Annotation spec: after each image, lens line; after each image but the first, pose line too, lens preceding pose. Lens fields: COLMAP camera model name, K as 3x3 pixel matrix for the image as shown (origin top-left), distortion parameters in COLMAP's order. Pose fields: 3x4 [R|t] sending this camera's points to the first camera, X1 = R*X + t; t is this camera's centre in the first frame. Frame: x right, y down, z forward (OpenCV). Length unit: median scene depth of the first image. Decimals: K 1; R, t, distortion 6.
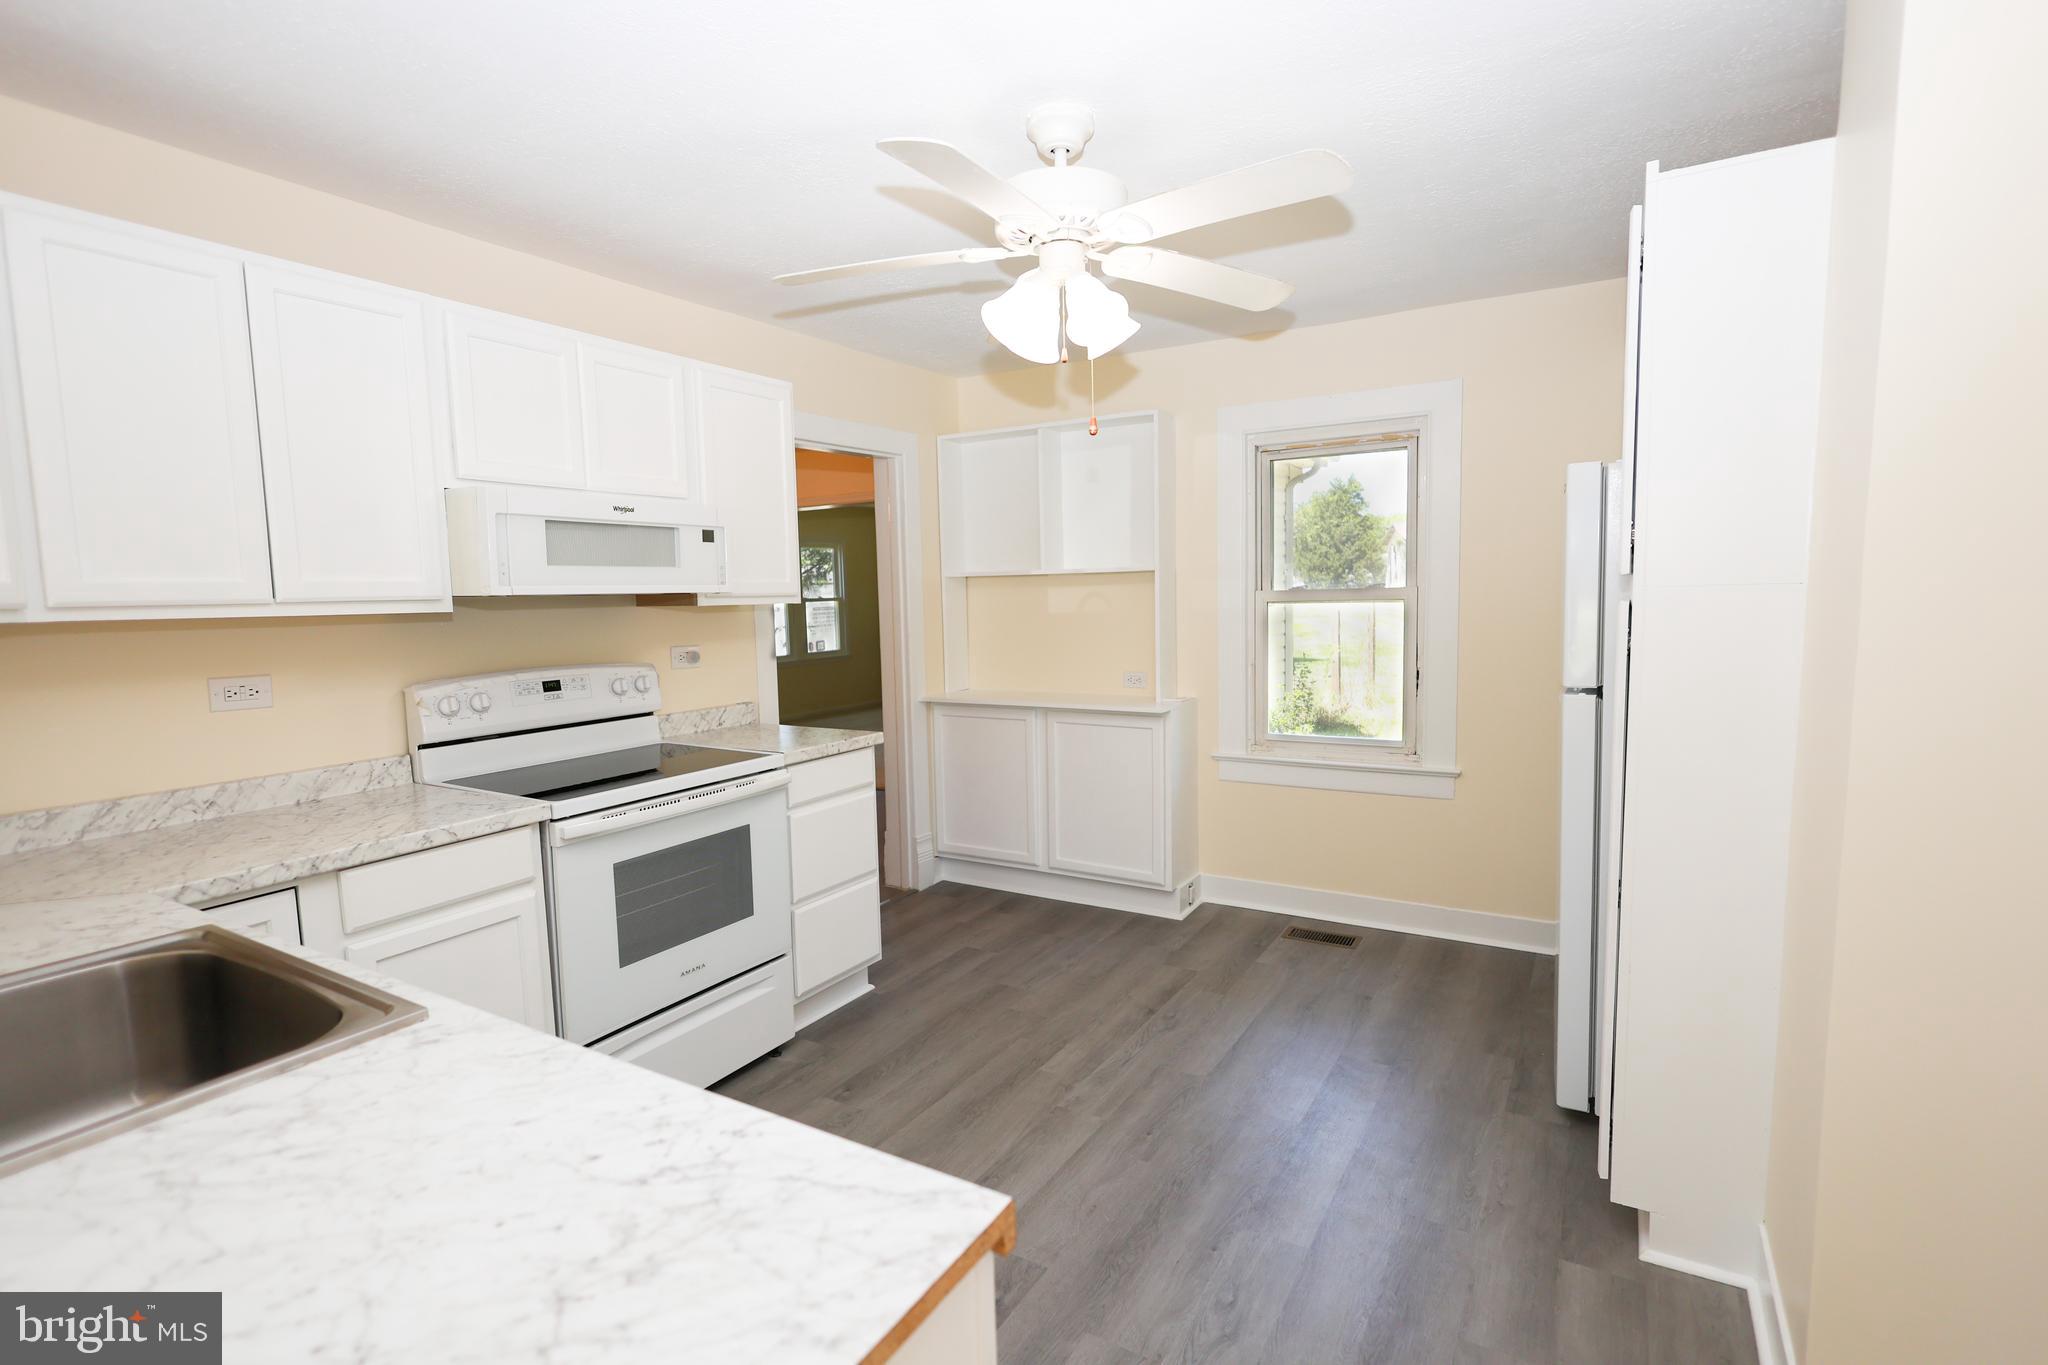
lens RADIAL K [[935.9, 0, 1031.0], [0, 935.9, 685.0], [0, 0, 1]] dist [0.000852, -0.001015]
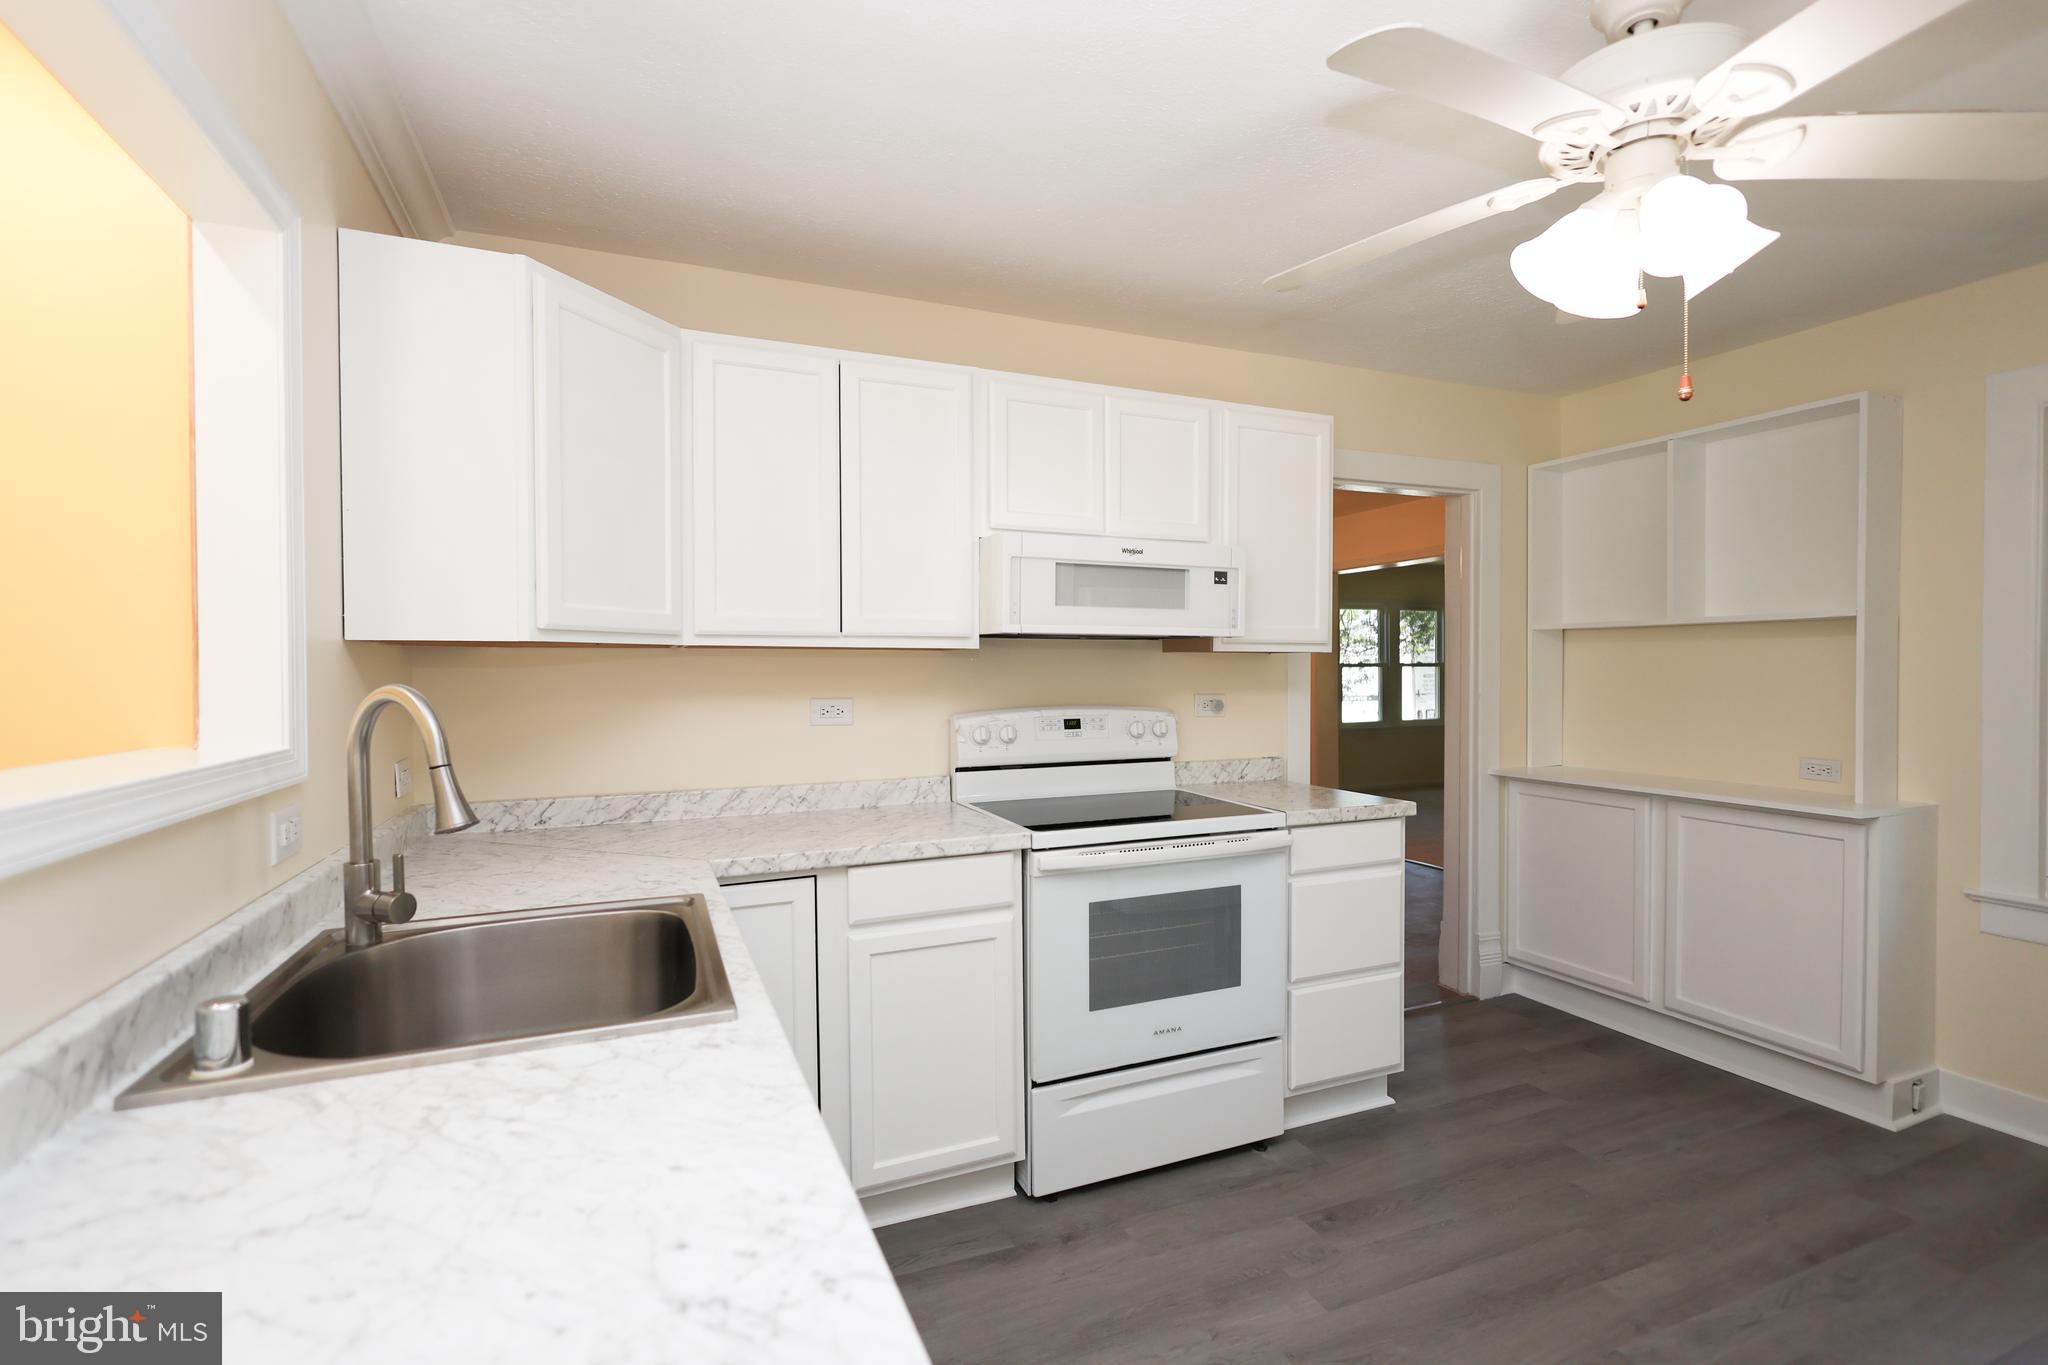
lens RADIAL K [[935.9, 0, 1021.2], [0, 935.9, 684.2], [0, 0, 1]] dist [0.000852, -0.001015]
pose [[0.813203, 0.029506, -0.581232, 0.054835], [-0.068937, 0.996566, -0.045859, 0.008987], [0.577883, 0.077361, 0.812445, 0.114066]]
